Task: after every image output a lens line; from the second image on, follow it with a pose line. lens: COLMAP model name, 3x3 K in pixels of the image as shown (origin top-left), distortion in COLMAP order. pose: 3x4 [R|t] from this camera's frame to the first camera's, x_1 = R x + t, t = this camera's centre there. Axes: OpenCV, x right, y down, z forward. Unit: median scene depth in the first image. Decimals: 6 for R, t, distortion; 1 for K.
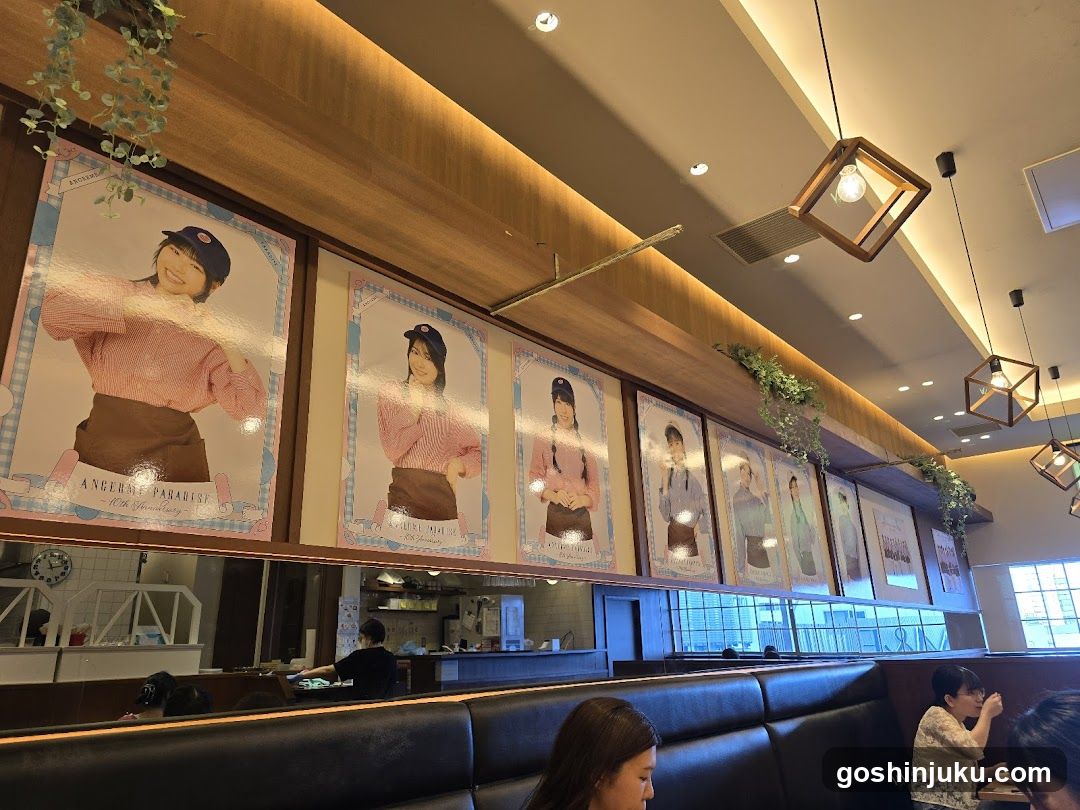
lens RADIAL K [[711.5, 0, 512.0], [0, 711.5, 423.9], [0, 0, 1]] dist [-0.000827, 0.001976]
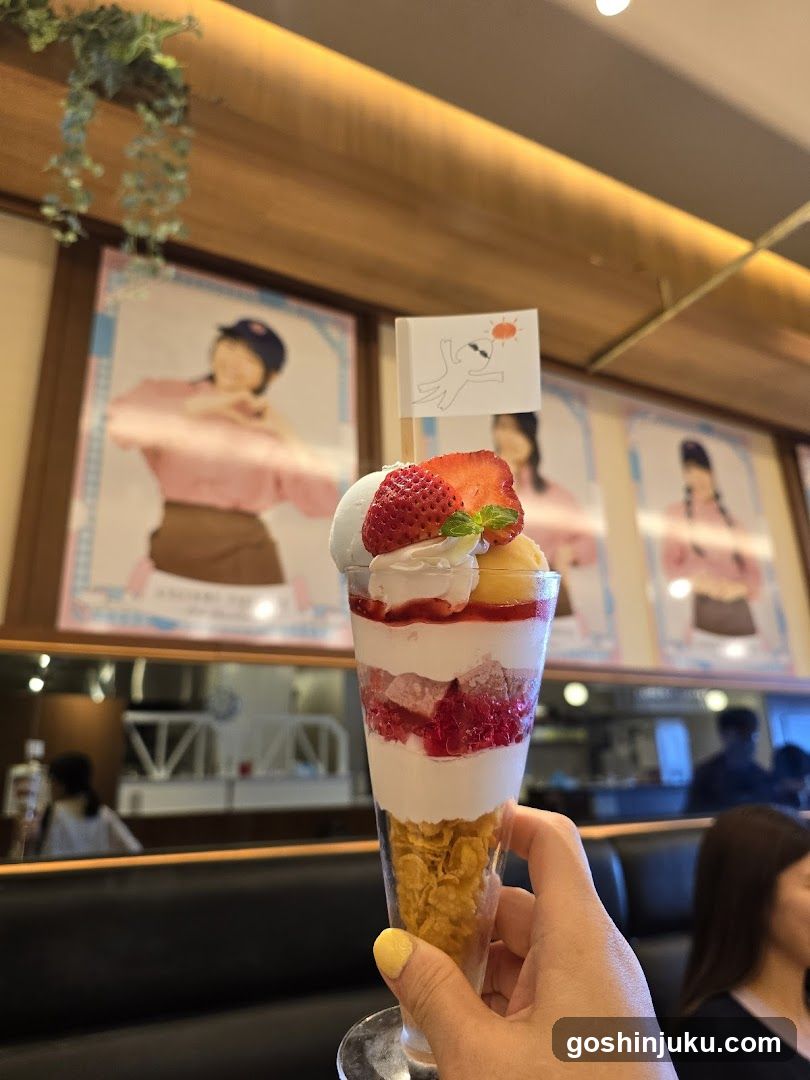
lens RADIAL K [[711.5, 0, 405.0], [0, 711.5, 540.0], [0, 0, 1]] dist [-0.000827, 0.001976]
pose [[0.936329, -0.105613, -0.334865, 0.027030], [0.096607, 0.994372, -0.043487, 0.060988], [0.337573, 0.008368, 0.941262, 0.145171]]
